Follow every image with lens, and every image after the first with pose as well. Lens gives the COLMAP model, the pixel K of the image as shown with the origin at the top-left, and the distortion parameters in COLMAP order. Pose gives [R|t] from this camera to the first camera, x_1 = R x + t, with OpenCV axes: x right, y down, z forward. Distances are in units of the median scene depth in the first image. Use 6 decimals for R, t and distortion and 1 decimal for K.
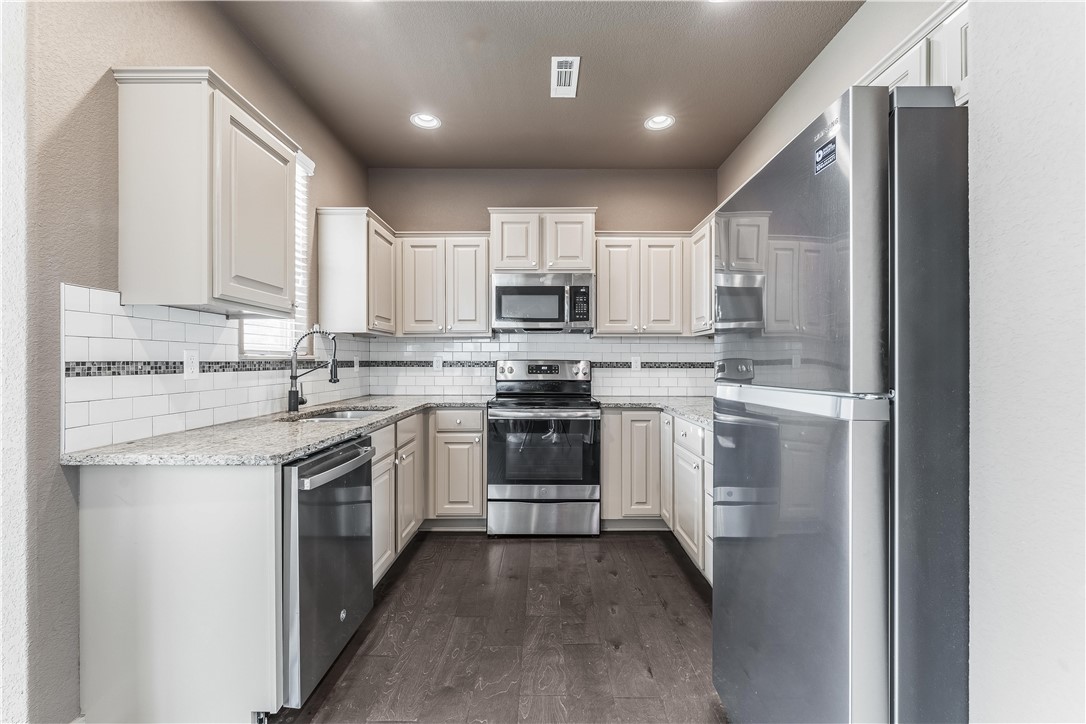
lens RADIAL K [[451.9, 0, 545.1], [0, 451.9, 365.6], [0, 0, 1]] dist [0.000375, -0.000053]
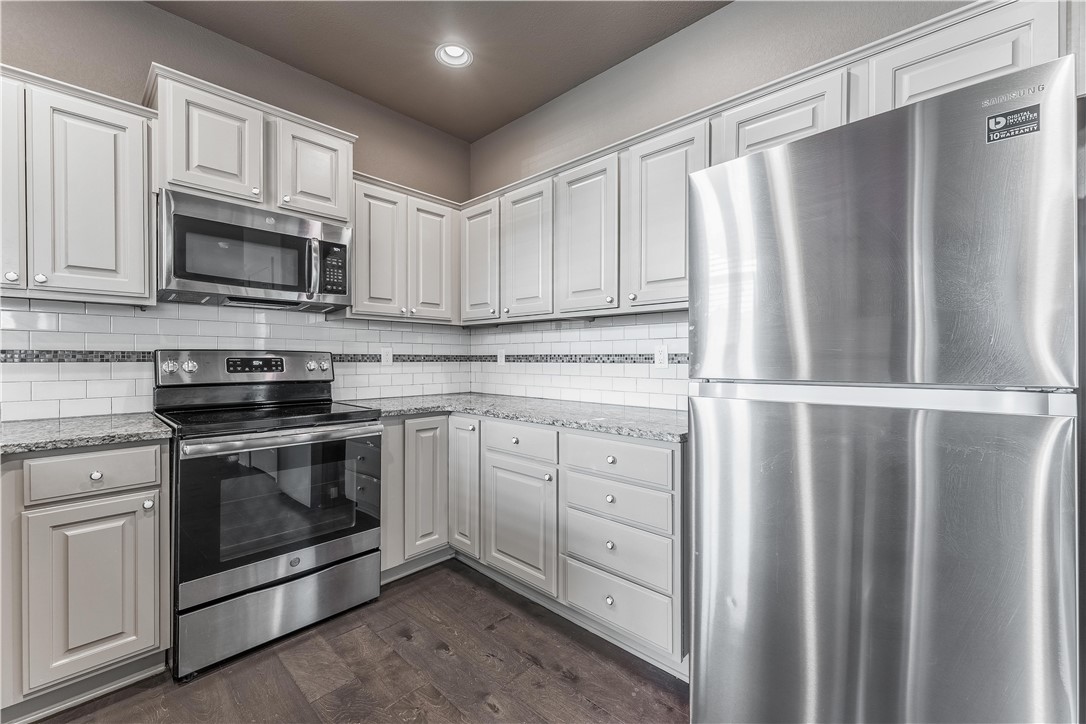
lens RADIAL K [[442.9, 0, 543.0], [0, 442.9, 362.0], [0, 0, 1]] dist [0.001121, 0.000214]
pose [[0.691122, -0.006194, 0.722711, -0.201372], [0.000434, 0.999967, 0.008155, -0.000835], [-0.722738, -0.005322, 0.691102, 0.326244]]
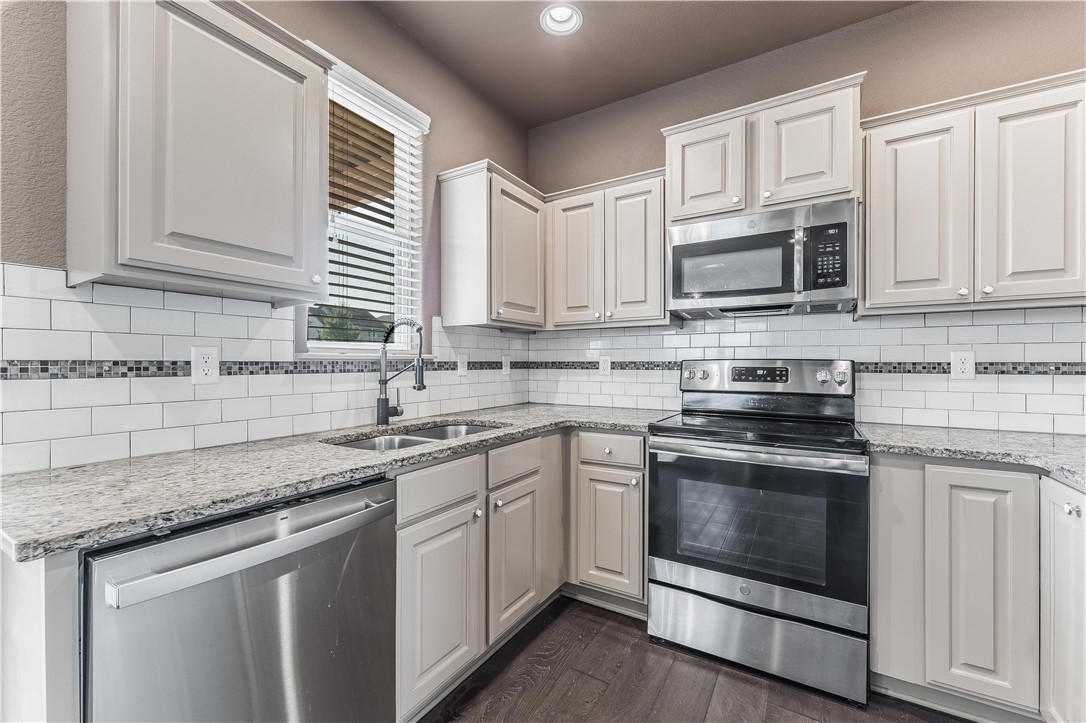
lens RADIAL K [[444.6, 0, 540.6], [0, 444.6, 365.7], [0, 0, 1]] dist [0.001761, 0.000421]
pose [[0.851648, 0.001364, -0.524112, 0.069288], [-0.003739, 0.999987, -0.003474, -0.000258], [0.524100, 0.004918, 0.851642, 0.377968]]
